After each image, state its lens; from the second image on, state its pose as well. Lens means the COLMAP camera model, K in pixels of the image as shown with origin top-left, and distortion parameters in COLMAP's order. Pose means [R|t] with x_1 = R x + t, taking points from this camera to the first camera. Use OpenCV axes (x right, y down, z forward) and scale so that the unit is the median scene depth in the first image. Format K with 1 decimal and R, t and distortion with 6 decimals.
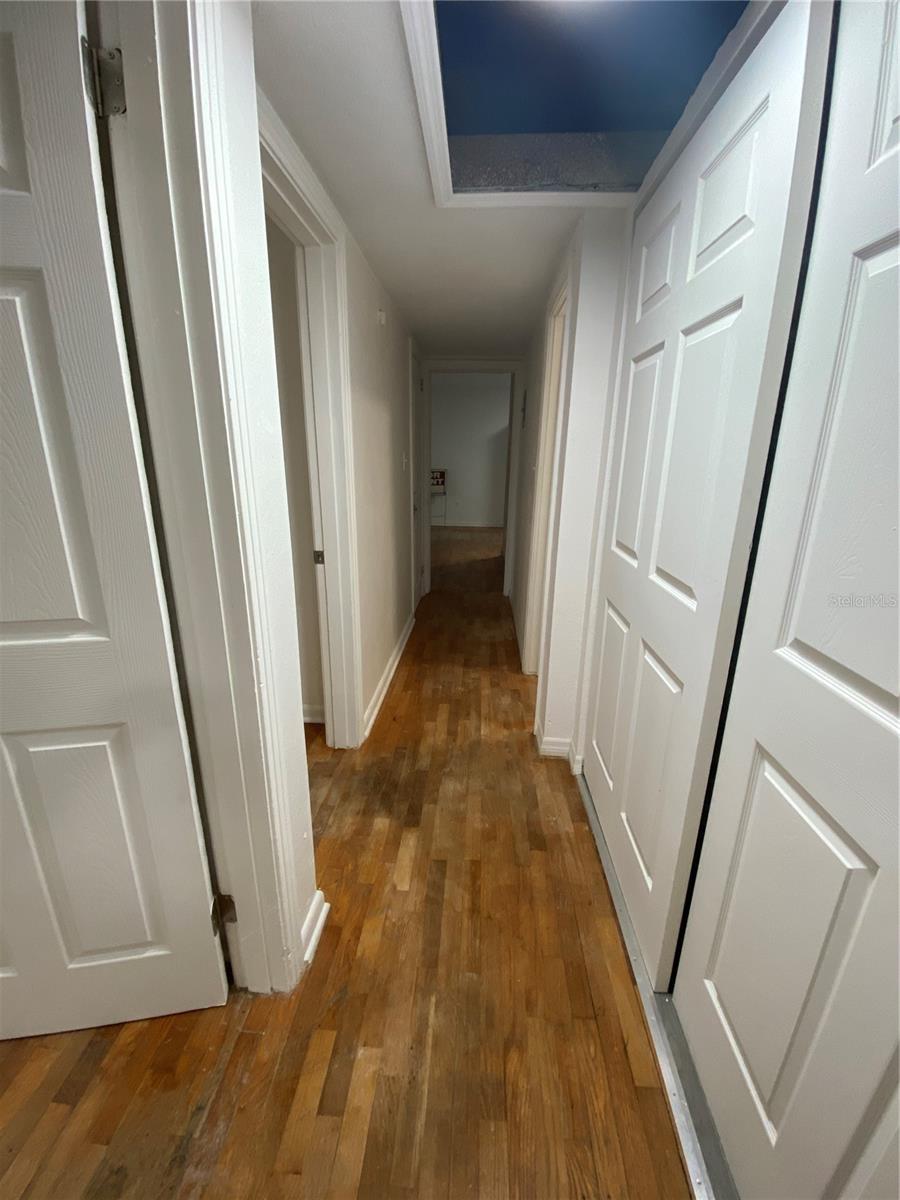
lens RADIAL K [[488.6, 0, 450.0], [0, 488.6, 600.0], [0, 0, 1]] dist [0.031565, -0.025324]
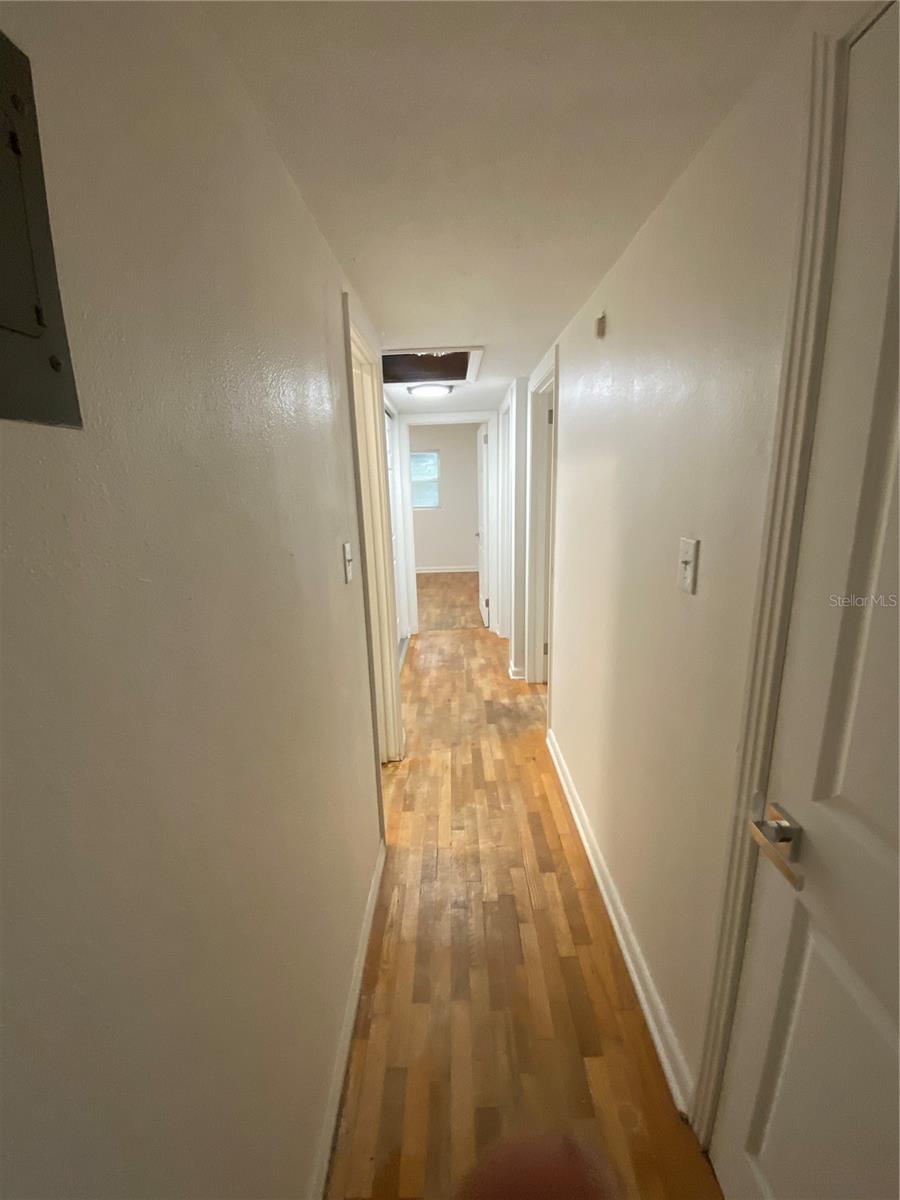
lens RADIAL K [[488.6, 0, 450.0], [0, 488.6, 600.0], [0, 0, 1]] dist [0.031565, -0.025324]
pose [[-0.998191, 0.025767, -0.054328, 0.126738], [-0.004715, 0.867199, 0.497940, -0.639412], [0.059943, 0.497295, -0.865508, 1.933823]]
